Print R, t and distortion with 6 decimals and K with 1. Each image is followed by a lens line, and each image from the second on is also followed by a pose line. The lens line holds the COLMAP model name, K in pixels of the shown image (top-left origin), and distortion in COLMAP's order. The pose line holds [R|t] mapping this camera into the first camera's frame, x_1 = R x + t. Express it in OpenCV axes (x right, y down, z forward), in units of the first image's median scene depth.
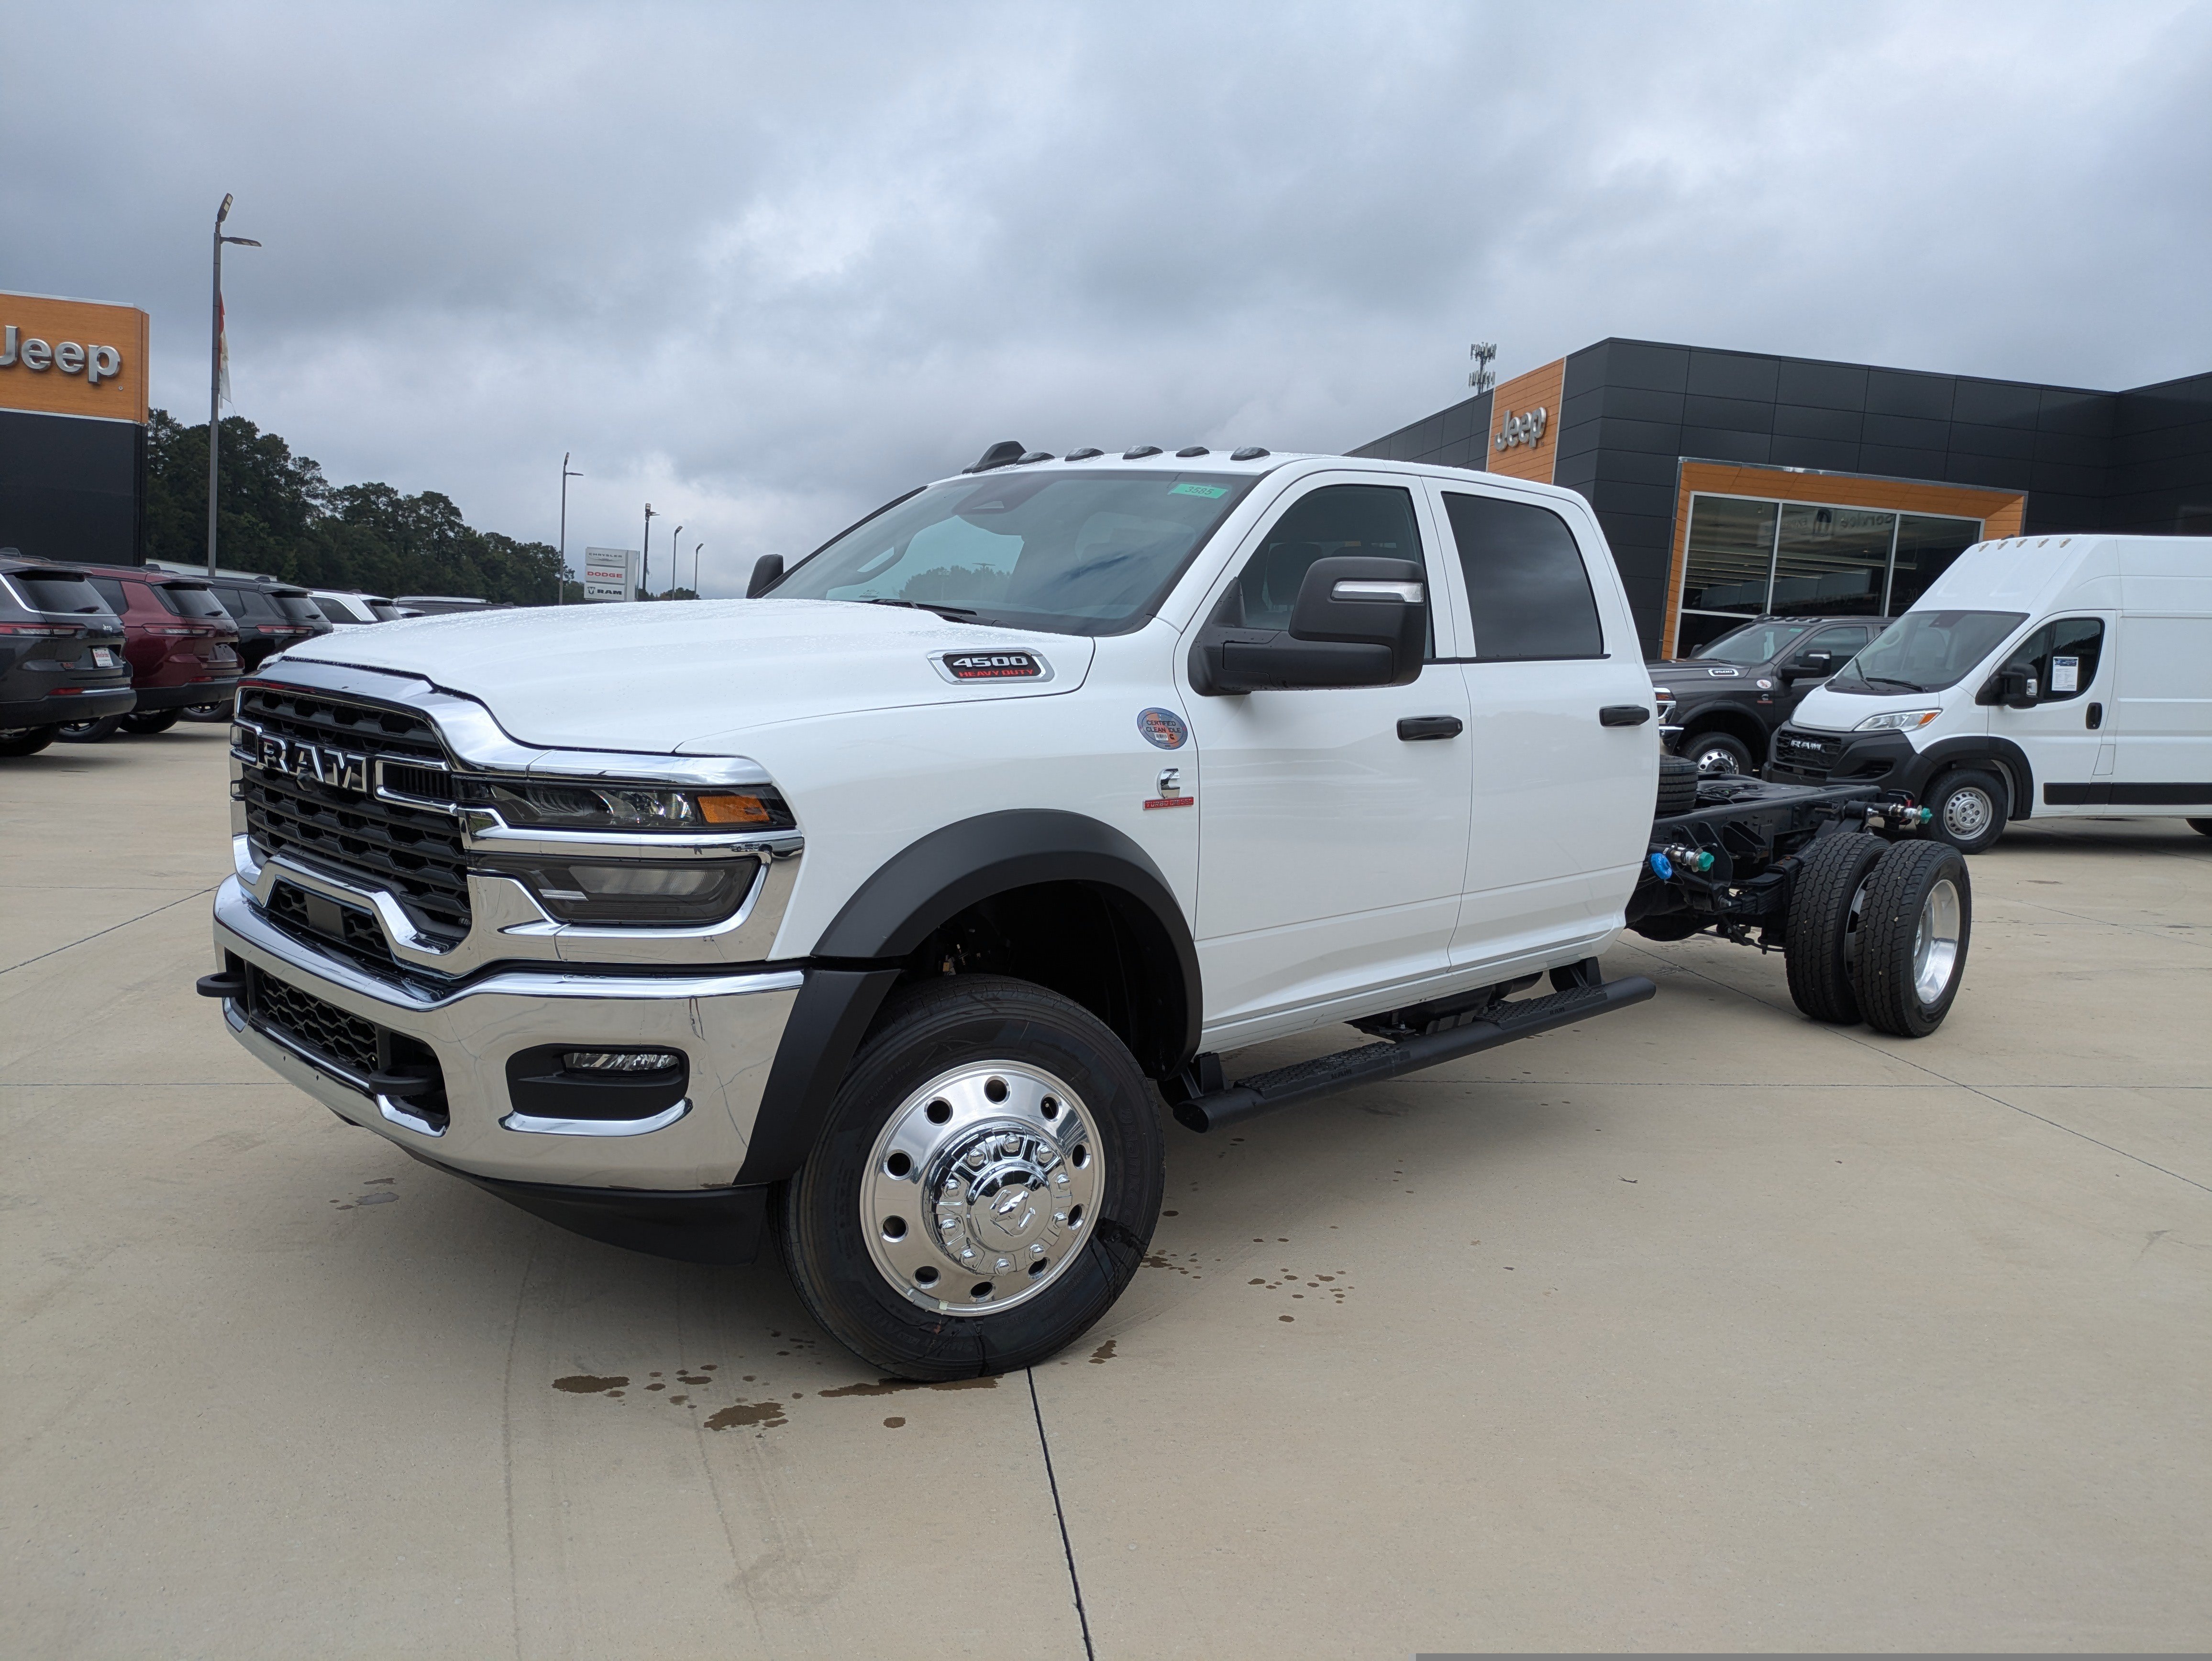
lens RADIAL K [[1803.8, 0, 1125.1], [0, 1803.8, 825.6], [0, 0, 1]] dist [0.007438, 0.000470]
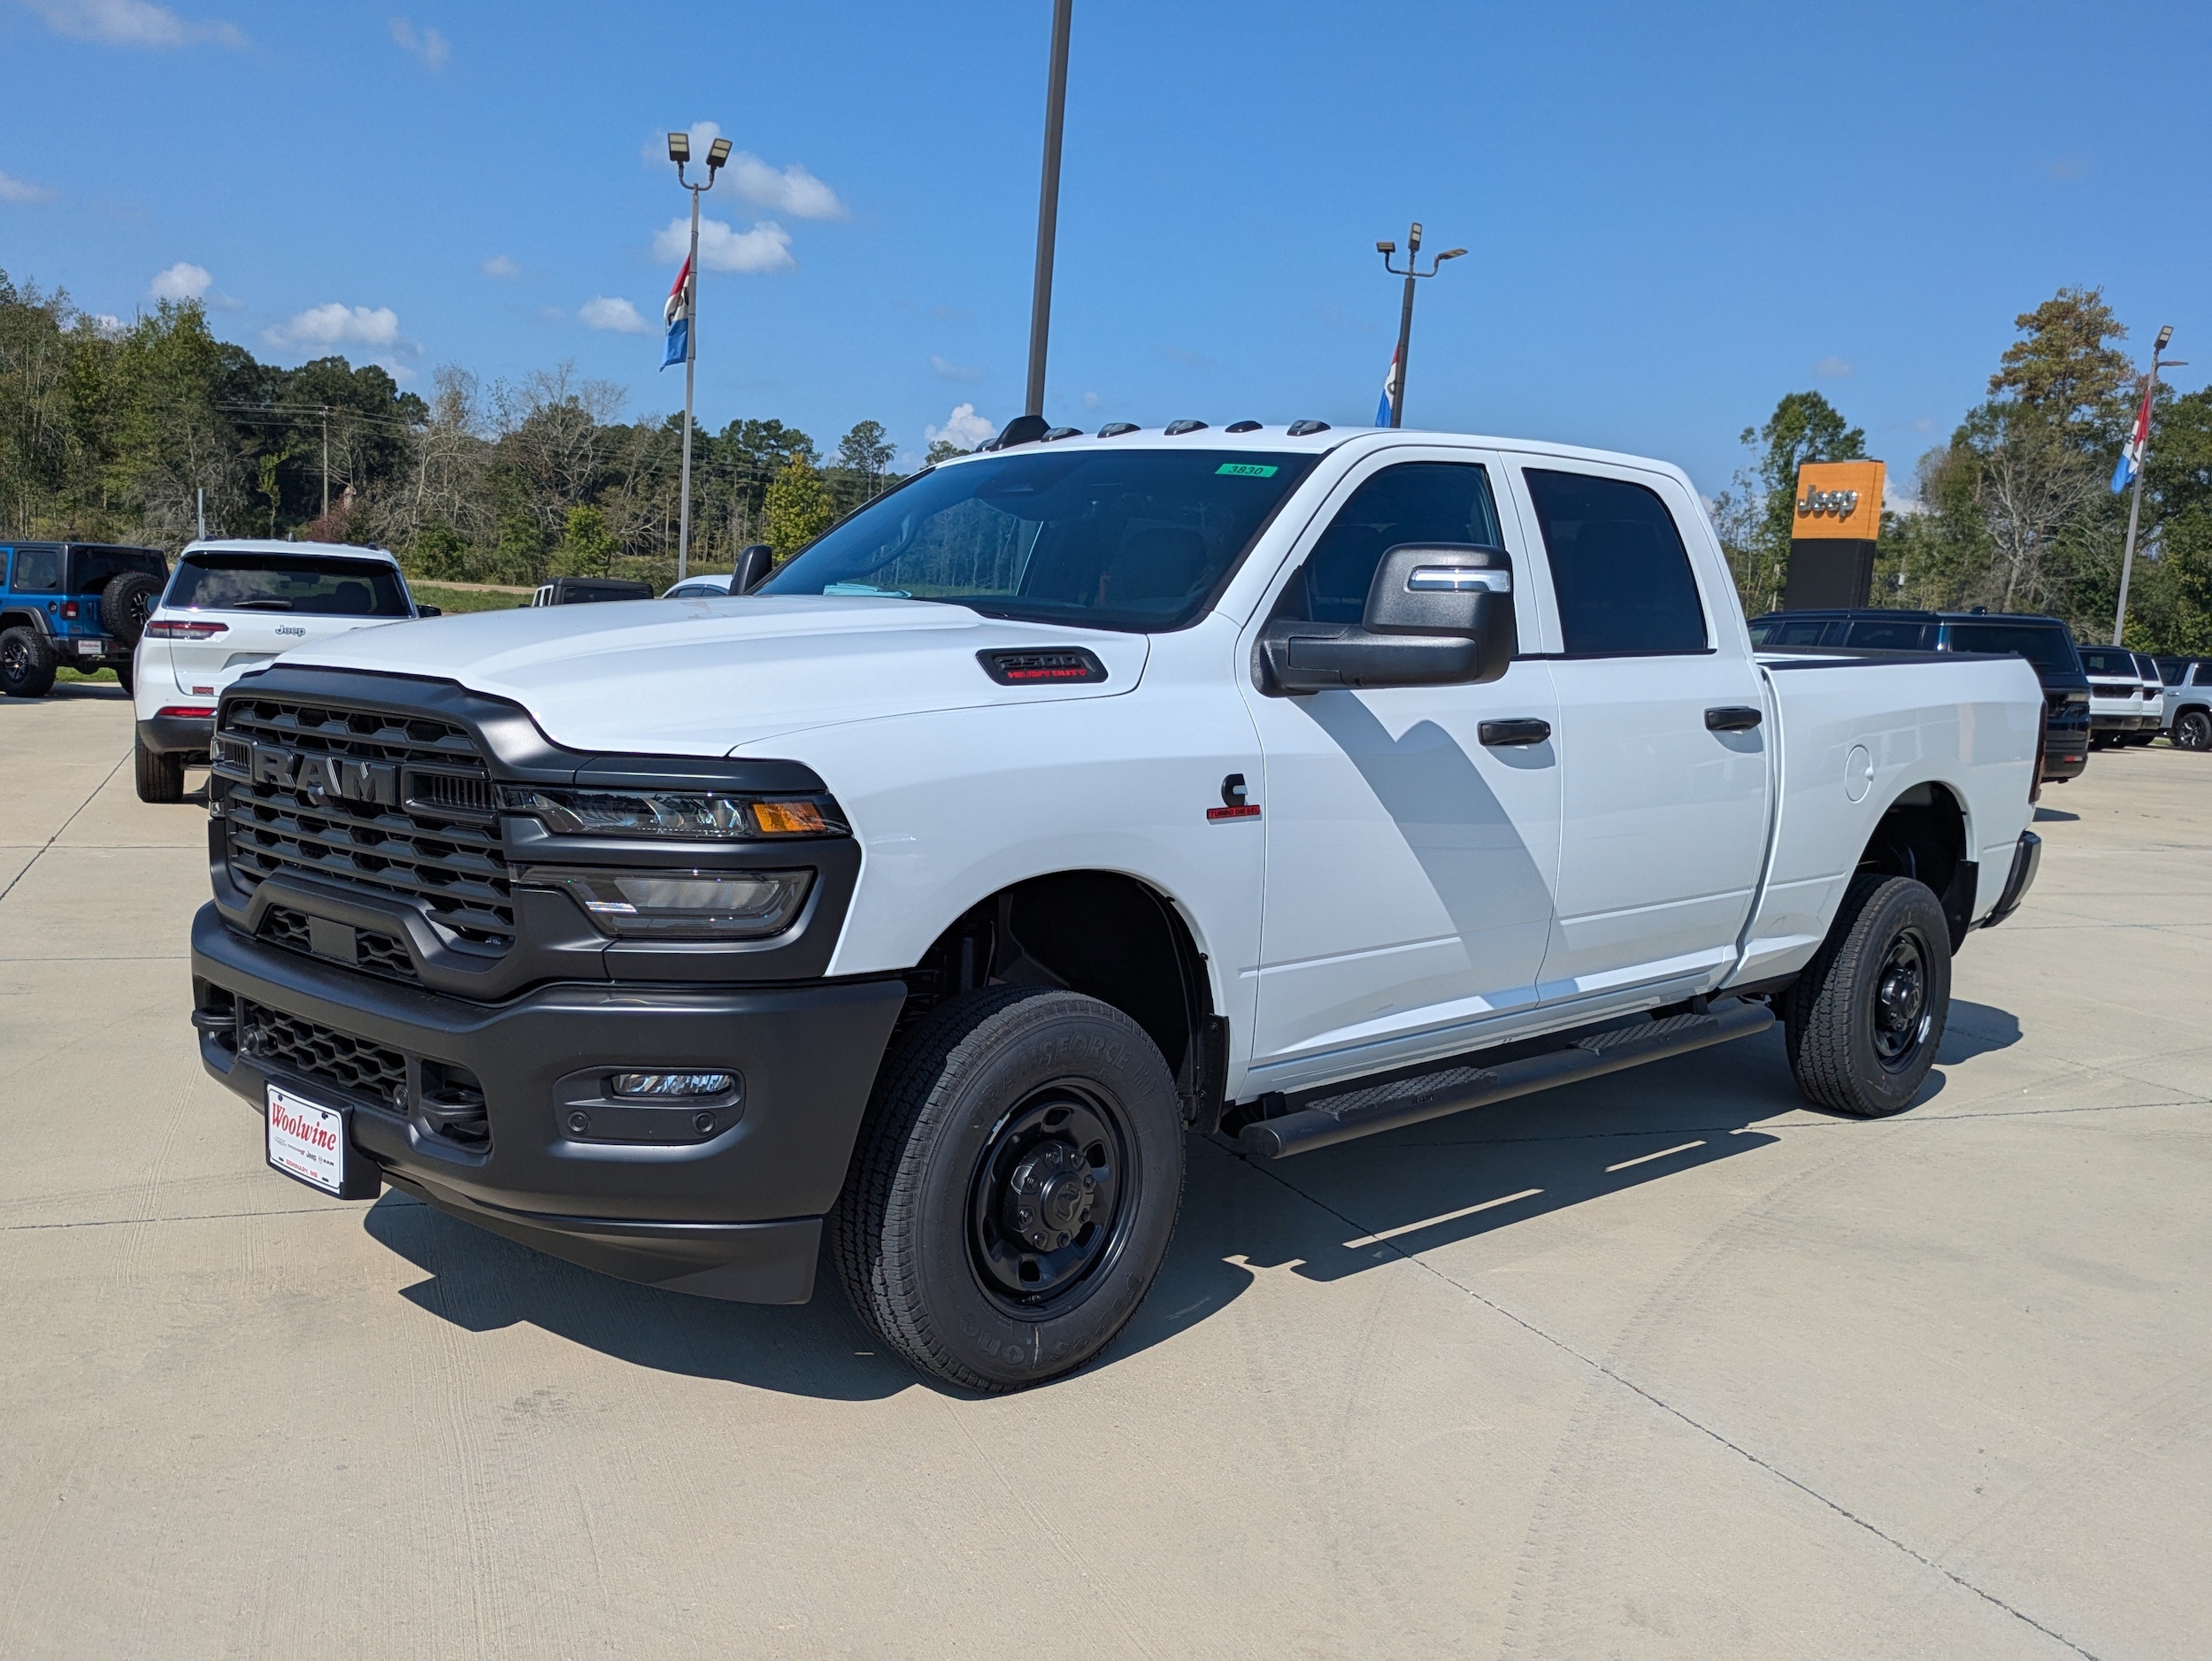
lens RADIAL K [[2334.5, 0, 1068.8], [0, 2334.5, 838.5], [0, 0, 1]] dist [0.000394, -0.000317]
pose [[0.999892, -0.008785, -0.011774, -0.047135], [0.008554, 0.999773, -0.019505, 0.023906], [0.011943, 0.019403, 0.999740, -0.196431]]
